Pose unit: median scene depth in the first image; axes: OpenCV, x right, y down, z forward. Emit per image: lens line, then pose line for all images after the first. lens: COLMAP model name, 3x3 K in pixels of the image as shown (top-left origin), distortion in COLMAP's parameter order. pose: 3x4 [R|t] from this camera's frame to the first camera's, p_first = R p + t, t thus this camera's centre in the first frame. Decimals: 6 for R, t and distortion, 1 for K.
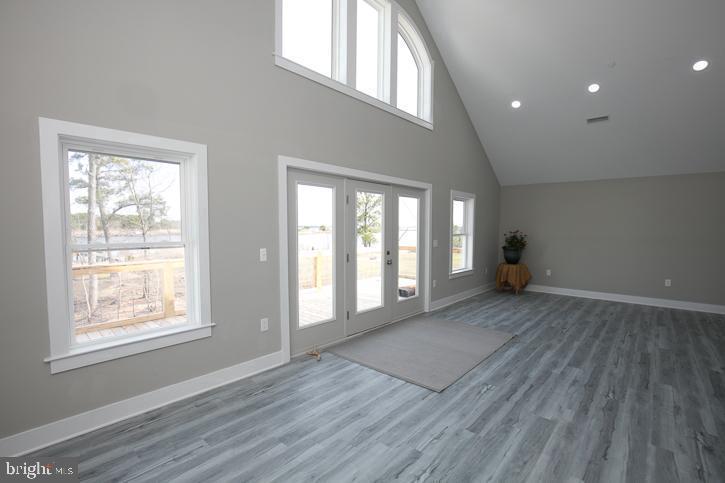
lens RADIAL K [[334.3, 0, 364.7], [0, 334.3, 246.3], [0, 0, 1]] dist [-0.035027, 0.006871]
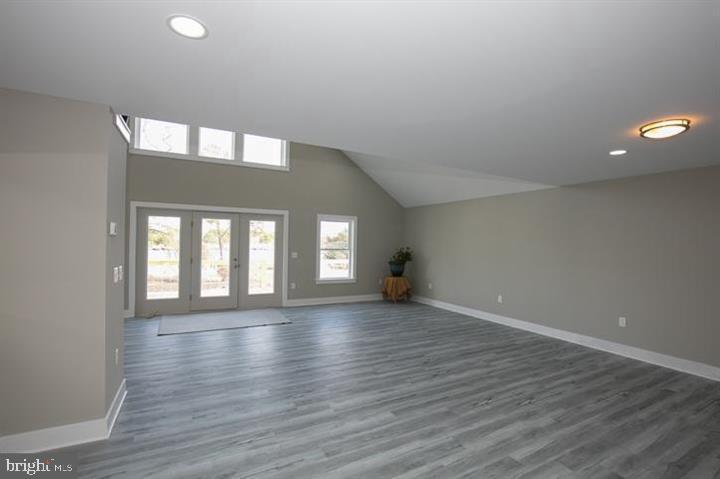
lens RADIAL K [[332.0, 0, 361.9], [0, 332.0, 241.8], [0, 0, 1]] dist [-0.035027, 0.006871]
pose [[0.939230, 0.008831, -0.343174, 1.548485], [-0.032342, 0.997499, -0.062849, 0.021032], [0.341761, 0.070129, 0.937167, -0.233374]]
